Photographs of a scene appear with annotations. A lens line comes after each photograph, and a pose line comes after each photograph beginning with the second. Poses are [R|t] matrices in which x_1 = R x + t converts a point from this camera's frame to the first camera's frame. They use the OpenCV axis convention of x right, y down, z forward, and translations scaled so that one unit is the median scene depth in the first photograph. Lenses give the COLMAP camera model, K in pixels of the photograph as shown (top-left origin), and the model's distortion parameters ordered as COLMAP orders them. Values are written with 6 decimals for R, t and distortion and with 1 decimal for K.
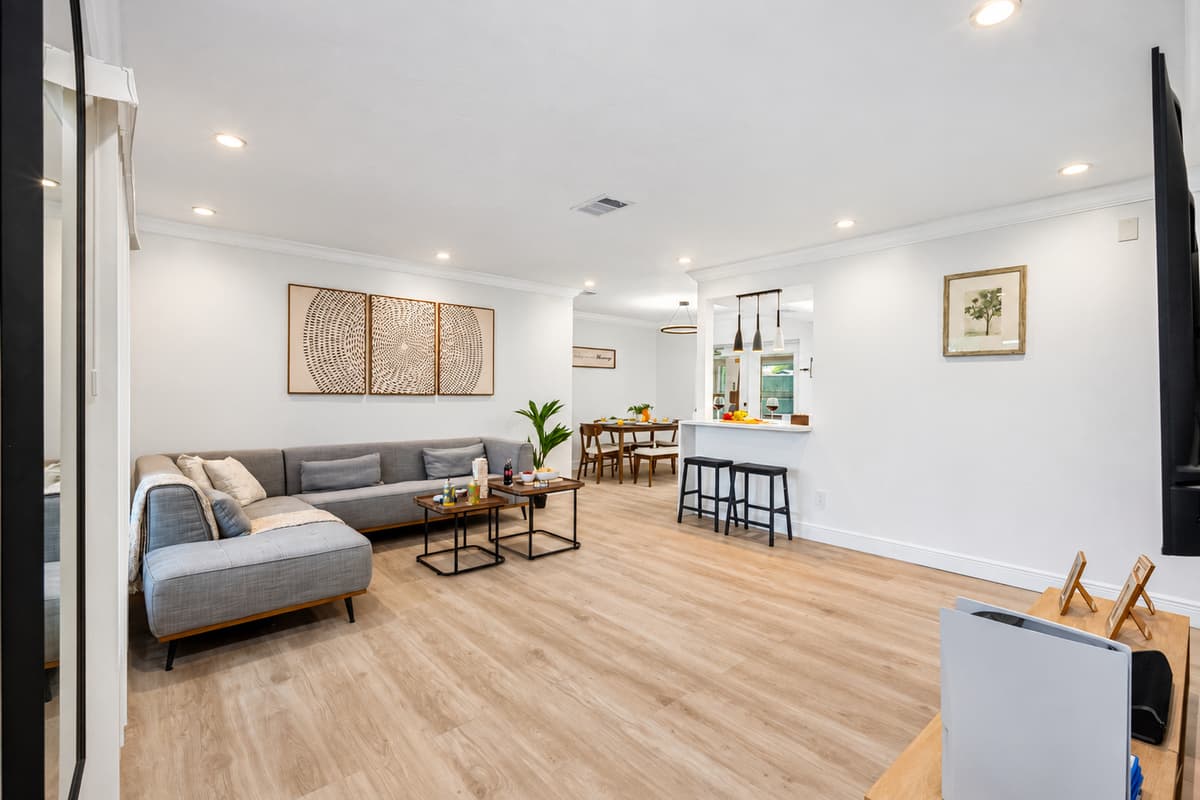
lens RADIAL K [[529.4, 0, 607.0], [0, 529.4, 393.7], [0, 0, 1]] dist [-0.019571, -0.000338]
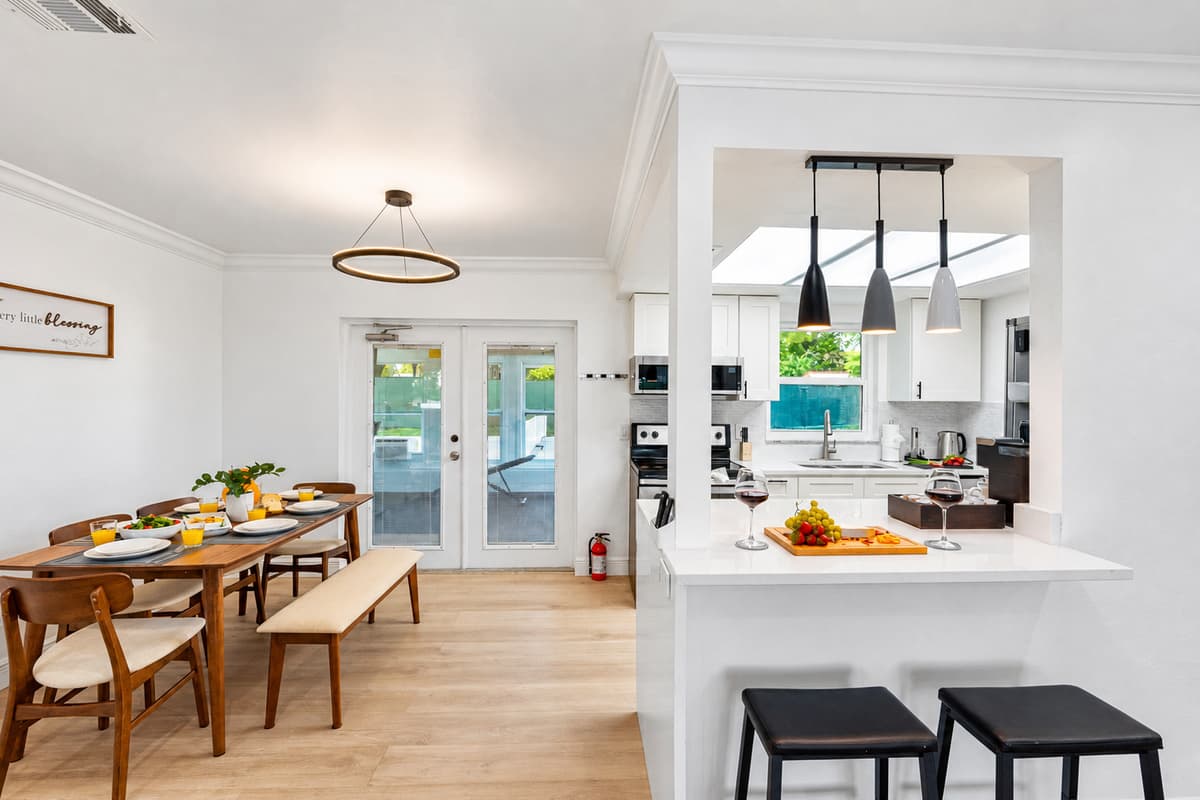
lens RADIAL K [[529.4, 0, 607.0], [0, 529.4, 393.7], [0, 0, 1]] dist [-0.019571, -0.000338]
pose [[0.618785, 0.000144, 0.785560, -0.066074], [0.002392, 0.999995, -0.002068, -0.027590], [-0.785557, 0.003159, 0.618782, 0.660839]]
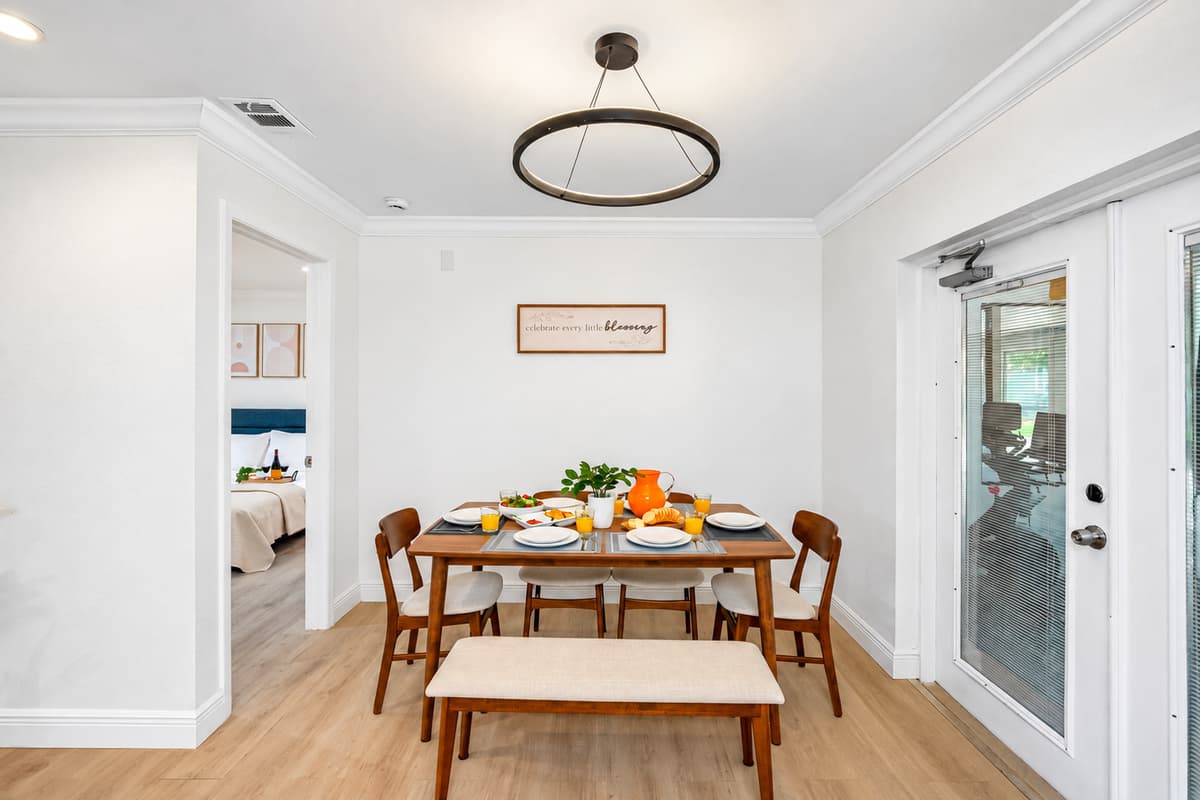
lens RADIAL K [[571.9, 0, 597.8], [0, 571.9, 383.1], [0, 0, 1]] dist [-0.000861, -0.000092]
pose [[0.741118, -0.012466, -0.671259, 0.317553], [-0.000546, 0.999816, -0.019171, -0.022835], [0.671374, 0.014574, 0.740975, 0.831408]]
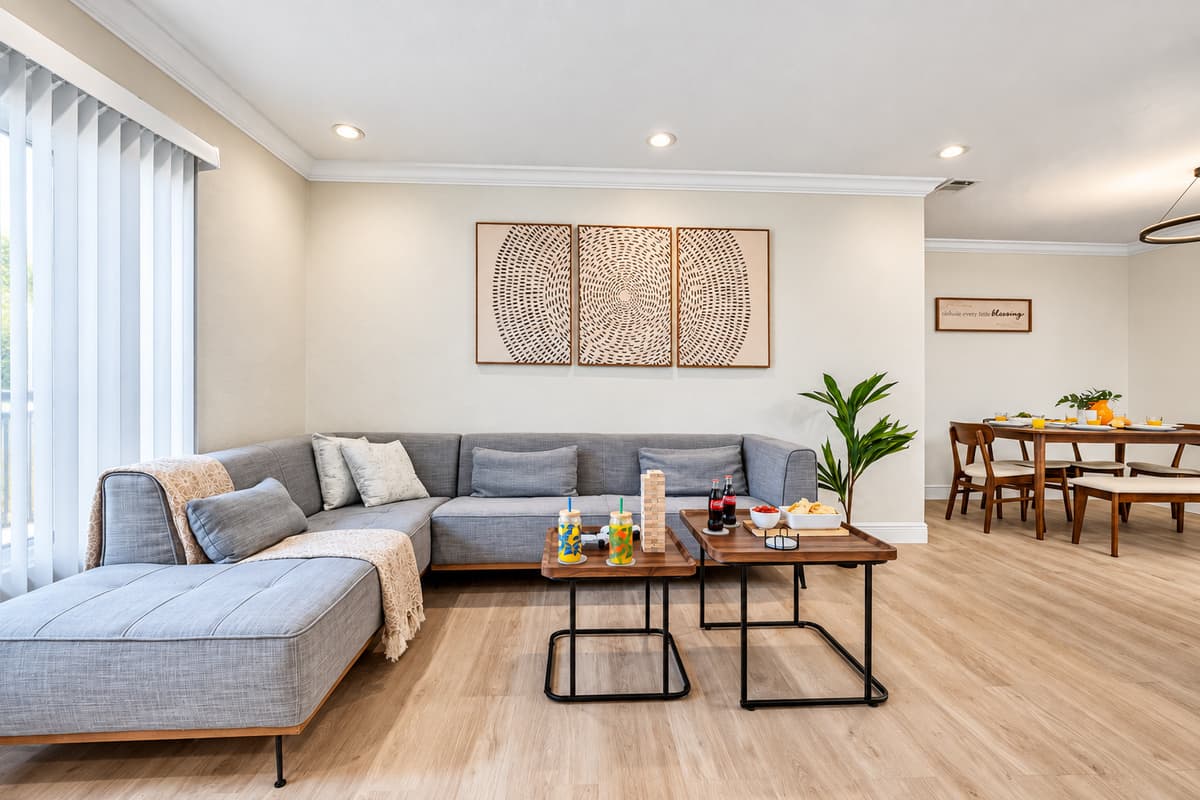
lens RADIAL K [[539.1, 0, 616.0], [0, 539.1, 381.5], [0, 0, 1]] dist [-0.003291, -0.000375]
pose [[0.783368, -0.009675, -0.621483, 0.030819], [-0.004059, 0.999778, -0.020680, 0.026728], [0.621545, 0.018723, 0.783155, 0.323382]]
